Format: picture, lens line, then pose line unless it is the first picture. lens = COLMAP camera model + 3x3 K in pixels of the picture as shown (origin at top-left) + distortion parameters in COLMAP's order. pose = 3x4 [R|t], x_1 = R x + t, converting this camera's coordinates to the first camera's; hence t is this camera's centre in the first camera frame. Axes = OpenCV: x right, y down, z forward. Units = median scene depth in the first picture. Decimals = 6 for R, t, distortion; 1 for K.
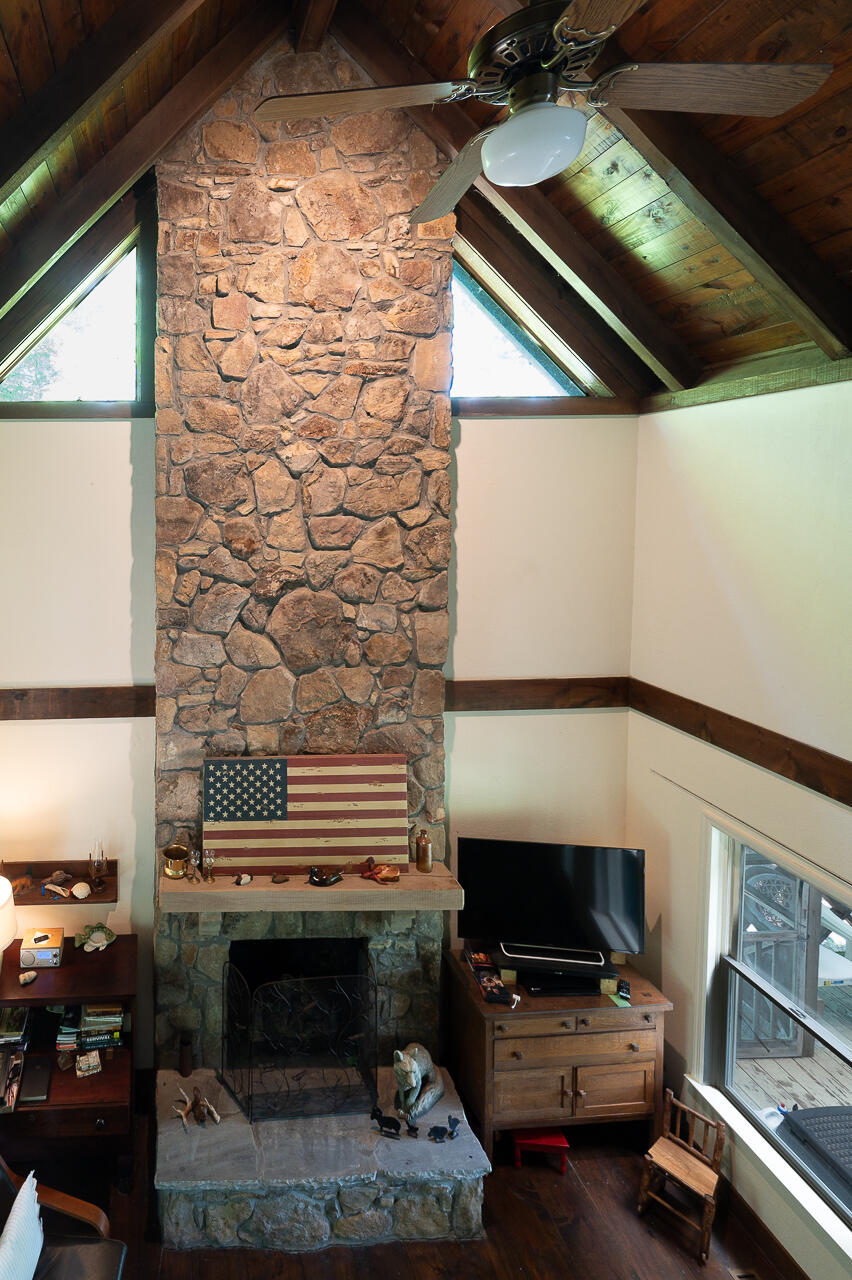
lens RADIAL K [[575.7, 0, 426.4], [0, 575.7, 639.6], [0, 0, 1]] dist [-0.005646, 0.000252]
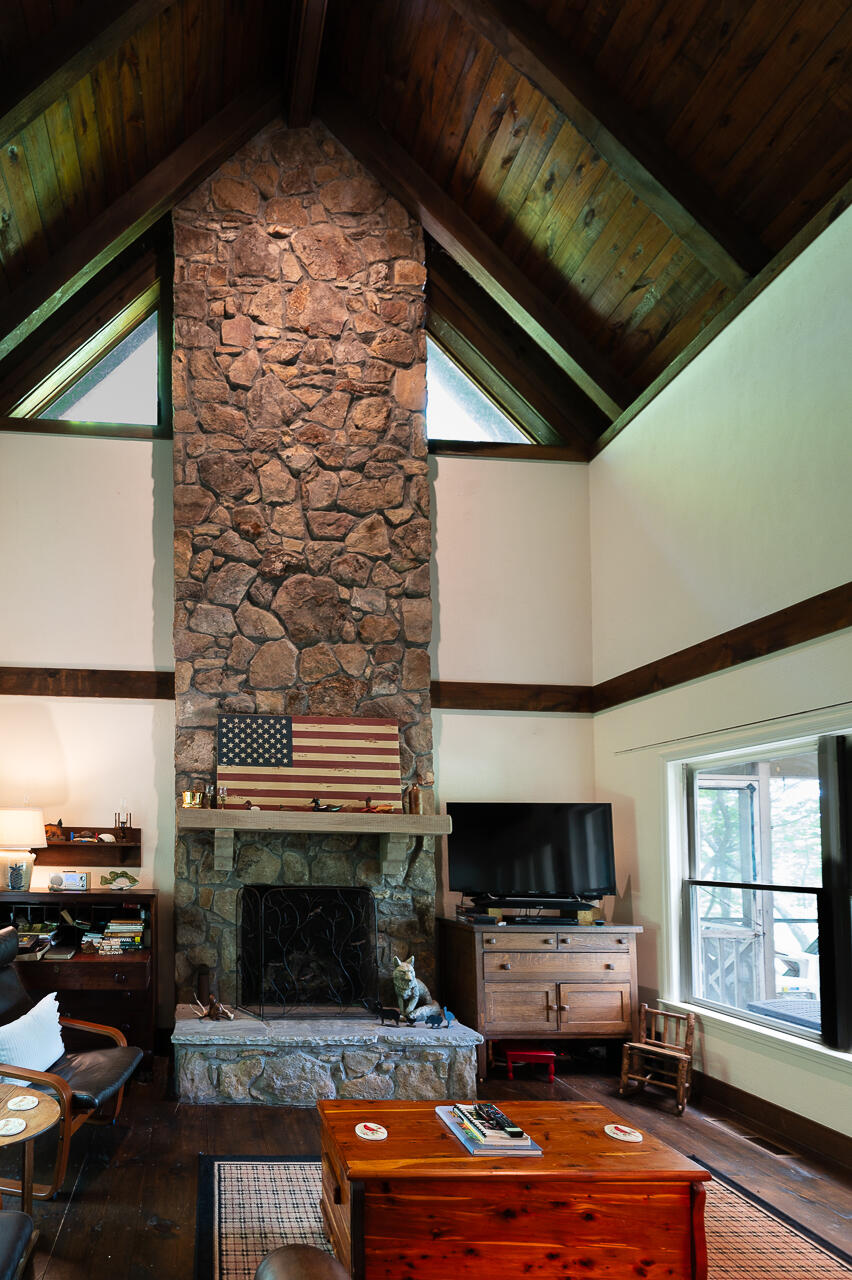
lens RADIAL K [[501.6, 0, 424.3], [0, 501.6, 640.3], [0, 0, 1]] dist [-0.004345, -0.000400]
pose [[0.999317, -0.031670, 0.019057, 0.003768], [0.032704, 0.997856, -0.056688, 0.122182], [-0.017221, 0.057273, 0.998210, 0.003477]]
